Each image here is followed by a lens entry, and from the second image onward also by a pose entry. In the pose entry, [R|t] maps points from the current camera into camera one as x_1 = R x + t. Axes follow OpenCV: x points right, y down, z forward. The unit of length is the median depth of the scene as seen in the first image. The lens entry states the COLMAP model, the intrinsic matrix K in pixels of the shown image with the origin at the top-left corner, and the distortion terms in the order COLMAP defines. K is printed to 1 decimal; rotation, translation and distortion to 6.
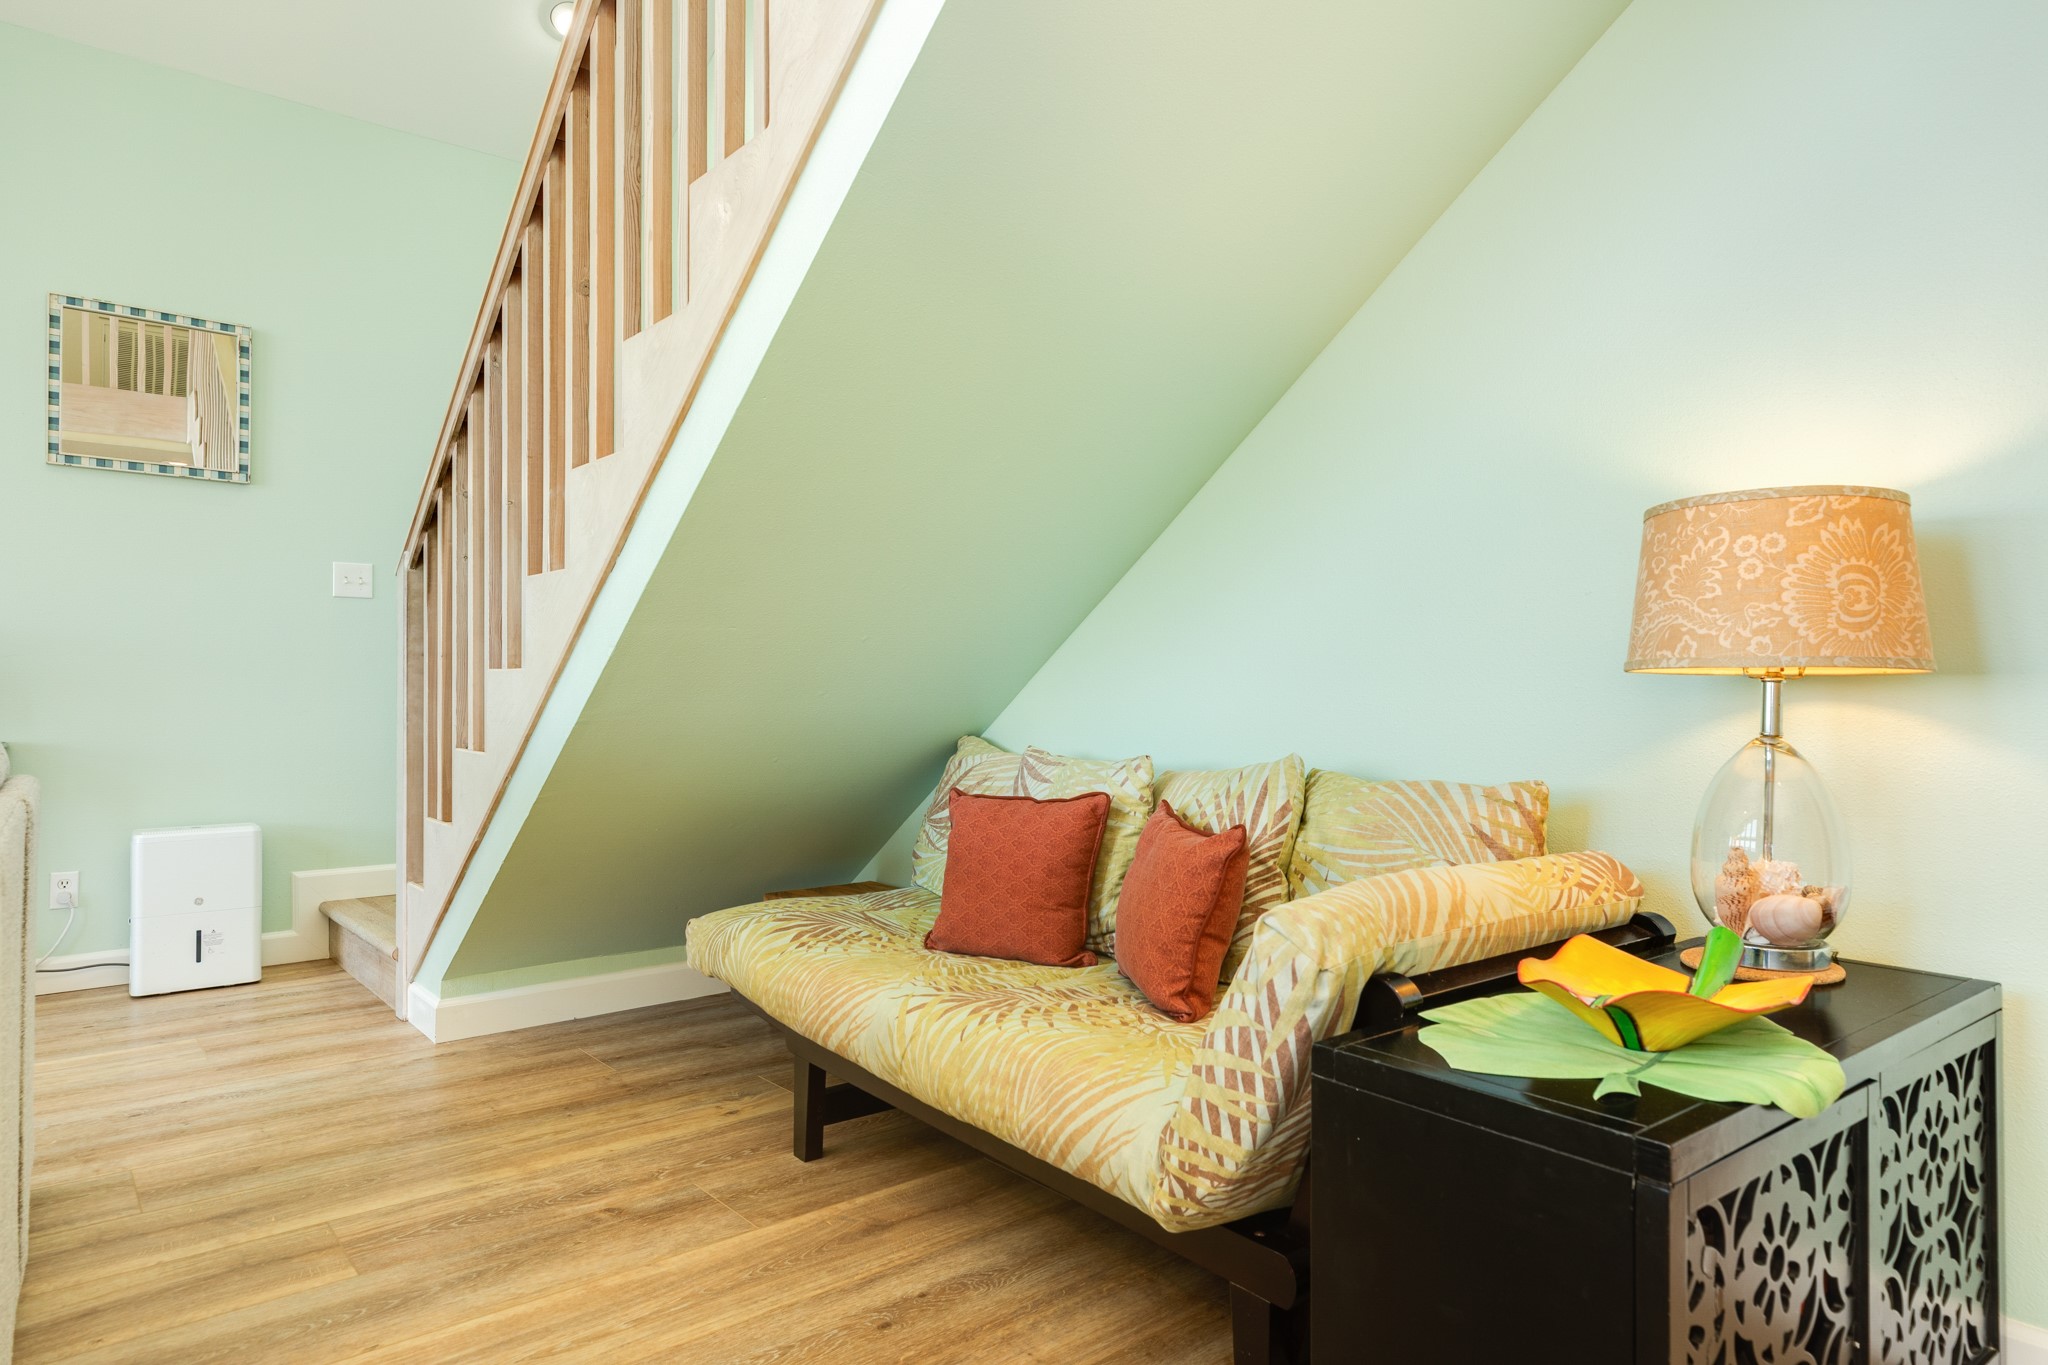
lens RADIAL K [[1201.9, 0, 1024.0], [0, 1201.9, 682.5], [0, 0, 1]] dist [0.000379, -0.000007]
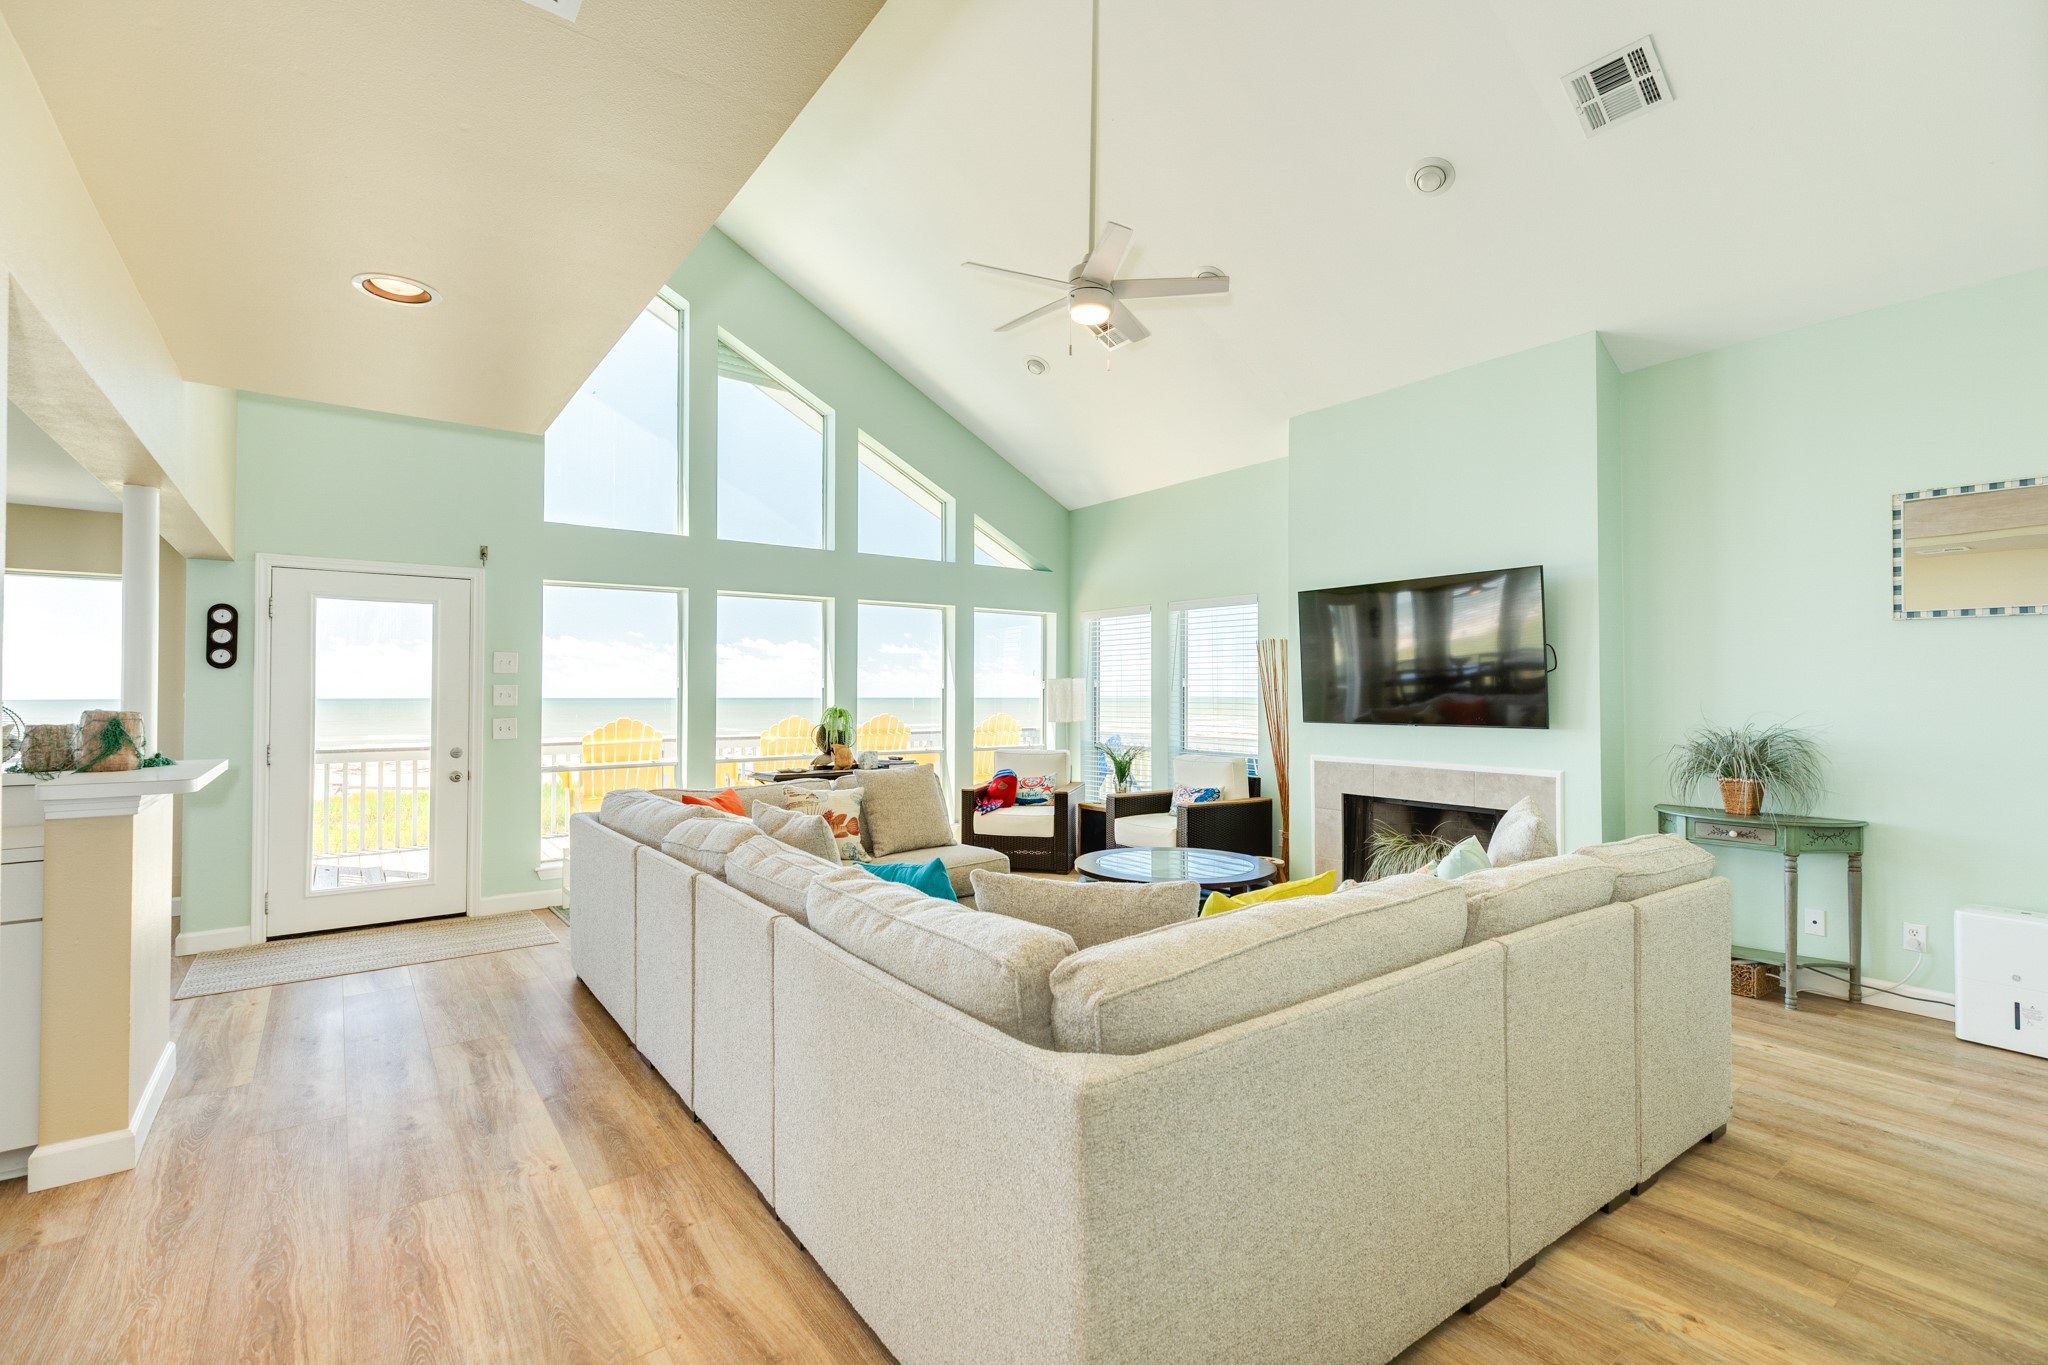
lens RADIAL K [[921.8, 0, 1025.5], [0, 921.8, 679.0], [0, 0, 1]] dist [0.006879, 0.000417]
pose [[-0.054268, -0.010120, -0.998475, 0.476582], [0.009774, 0.999895, -0.010666, -0.187228], [0.998479, -0.010338, -0.054163, 0.122148]]
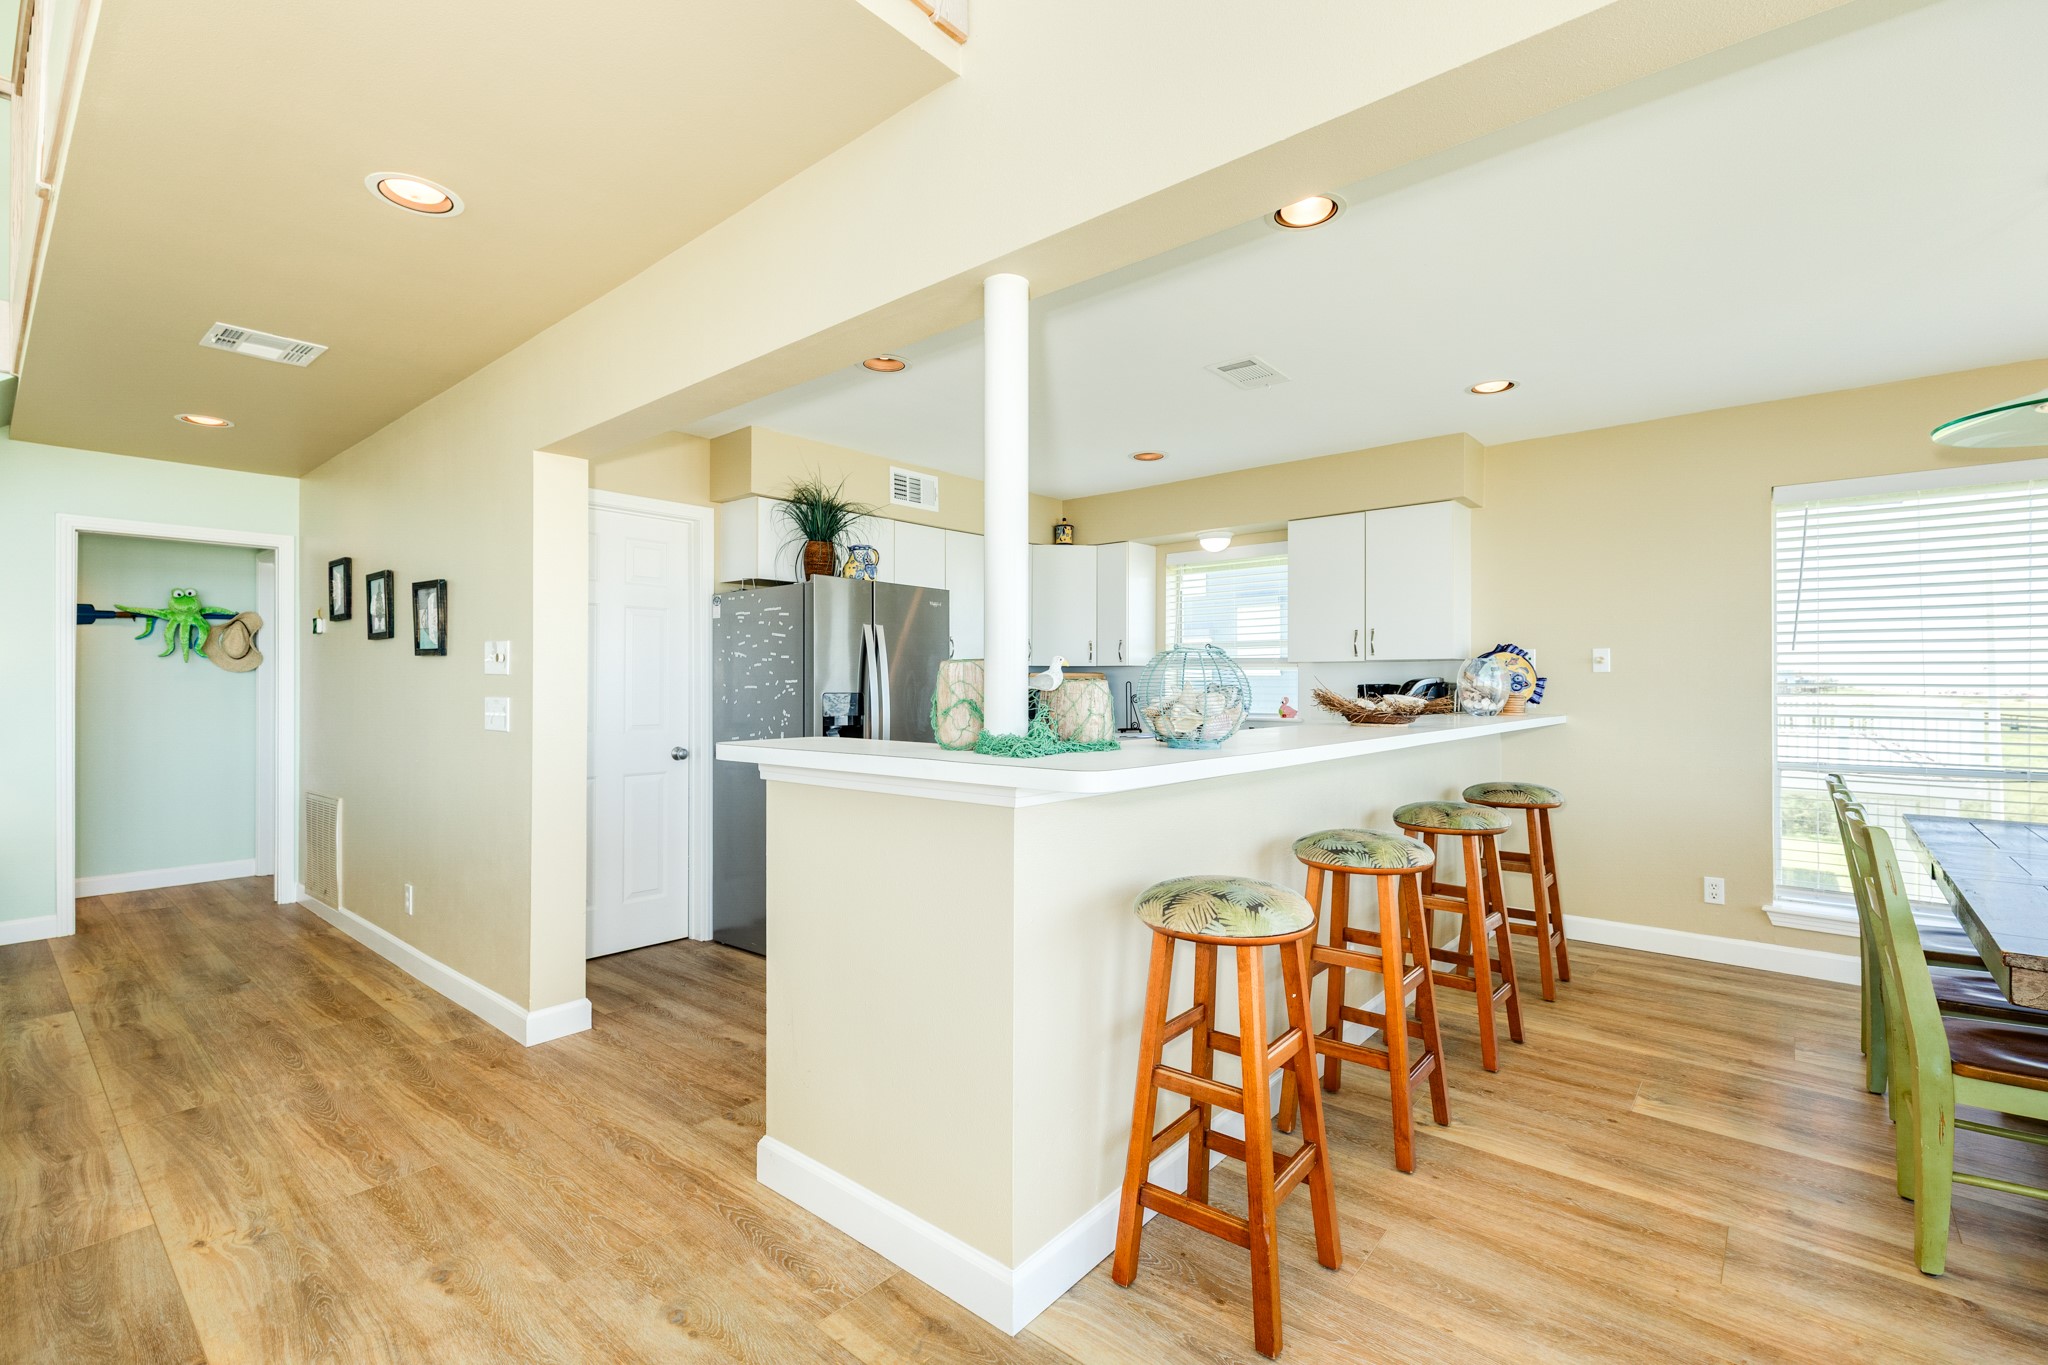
lens RADIAL K [[912.0, 0, 1022.6], [0, 912.0, 679.8], [0, 0, 1]] dist [0.005434, 0.000129]
pose [[-0.164835, 0.008758, 0.986282, -1.686884], [-0.005488, 0.999937, -0.009796, -0.141403], [-0.986306, -0.007028, -0.164776, -1.185280]]
